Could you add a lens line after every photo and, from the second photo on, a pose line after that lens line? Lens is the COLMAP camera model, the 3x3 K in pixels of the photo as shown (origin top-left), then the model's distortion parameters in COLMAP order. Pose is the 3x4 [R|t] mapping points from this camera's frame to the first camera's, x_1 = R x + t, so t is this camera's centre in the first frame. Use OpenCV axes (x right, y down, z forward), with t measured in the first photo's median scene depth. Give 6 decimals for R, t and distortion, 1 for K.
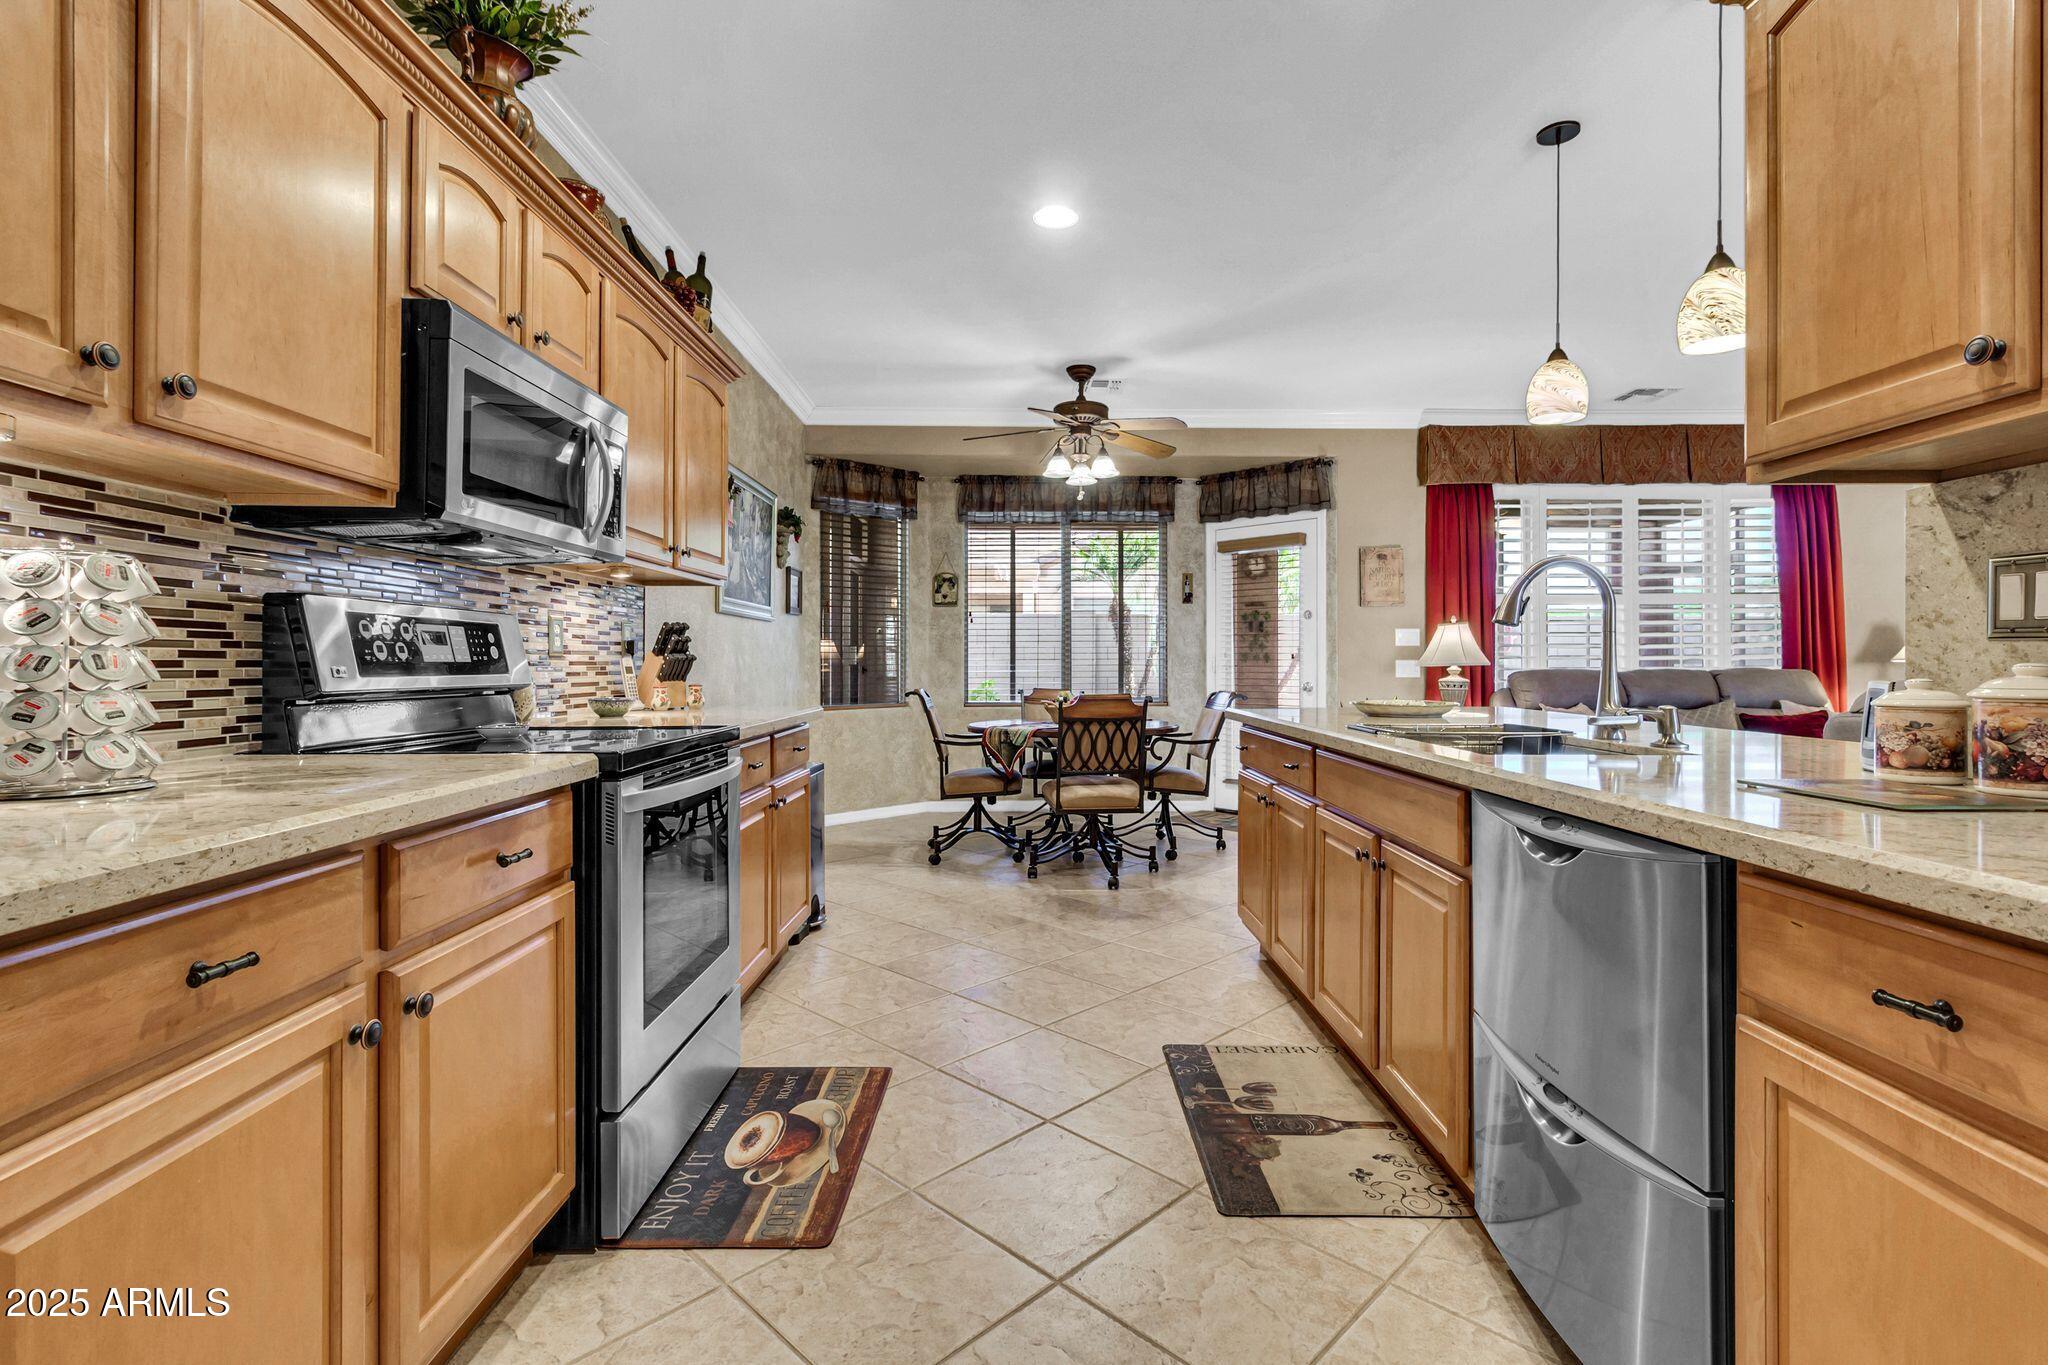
lens RADIAL K [[944.1, 0, 1028.0], [0, 944.1, 657.3], [0, 0, 1]] dist [0.002720, 0.000233]
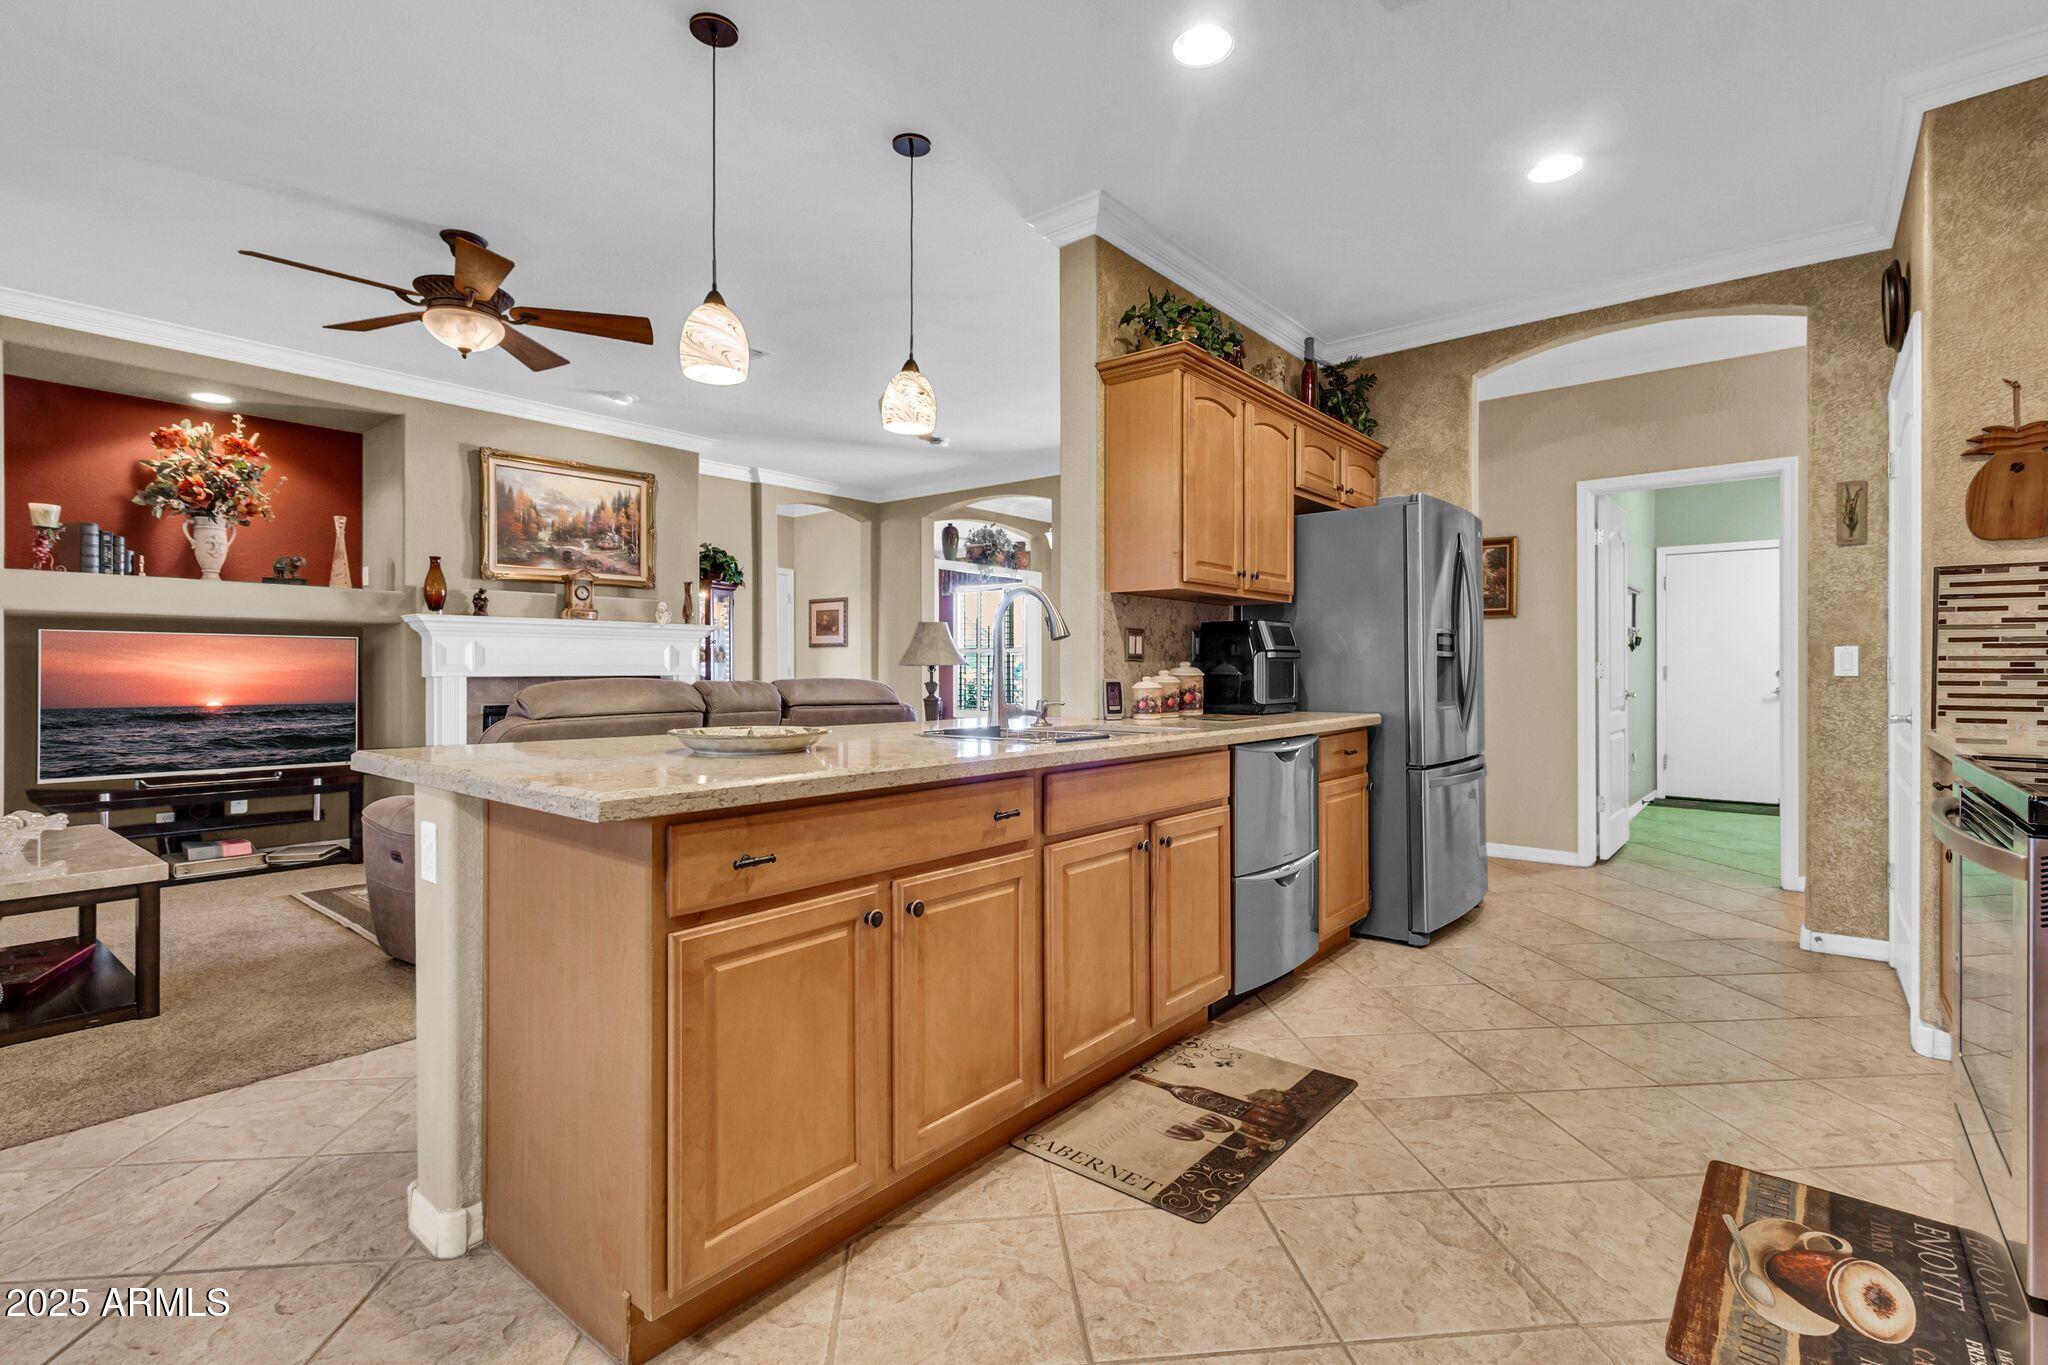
lens RADIAL K [[944.1, 0, 1035.9], [0, 944.1, 671.2], [0, 0, 1]] dist [0.002720, 0.000233]
pose [[-0.772612, -0.000335, 0.634879, -0.107758], [-0.004263, 0.999980, -0.004660, 0.005741], [-0.634865, -0.006307, -0.772598, 0.859101]]
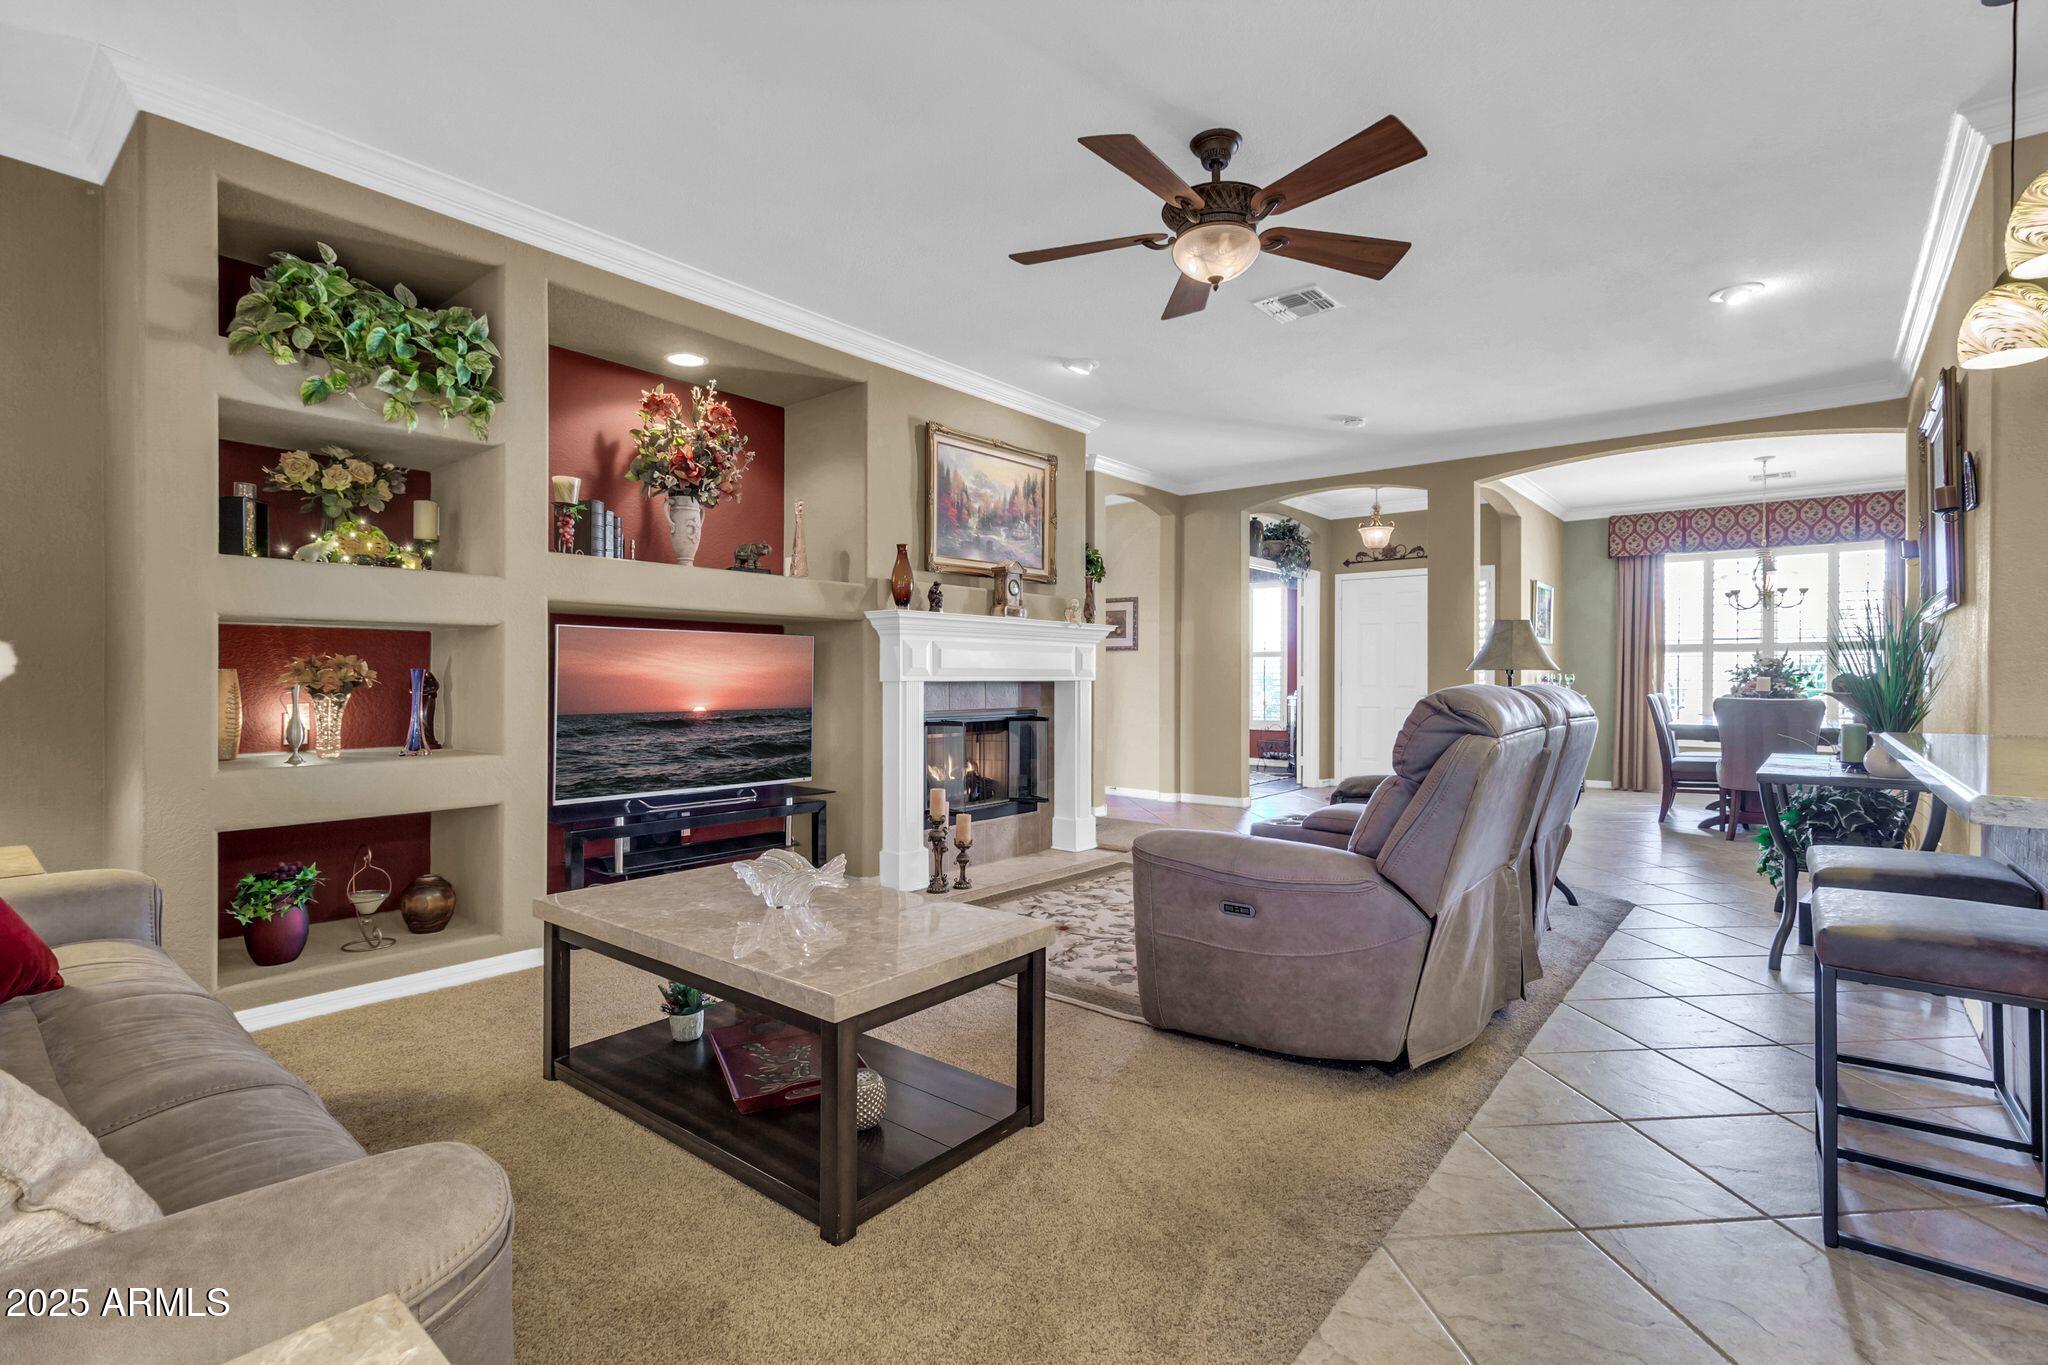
lens RADIAL K [[944.1, 0, 1003.1], [0, 944.1, 685.3], [0, 0, 1]] dist [0.002720, 0.000233]
pose [[-0.746611, -0.014065, 0.665112, 0.395332], [-0.014683, 0.999881, 0.004662, 0.009294], [-0.665099, -0.006285, -0.746729, 1.103882]]
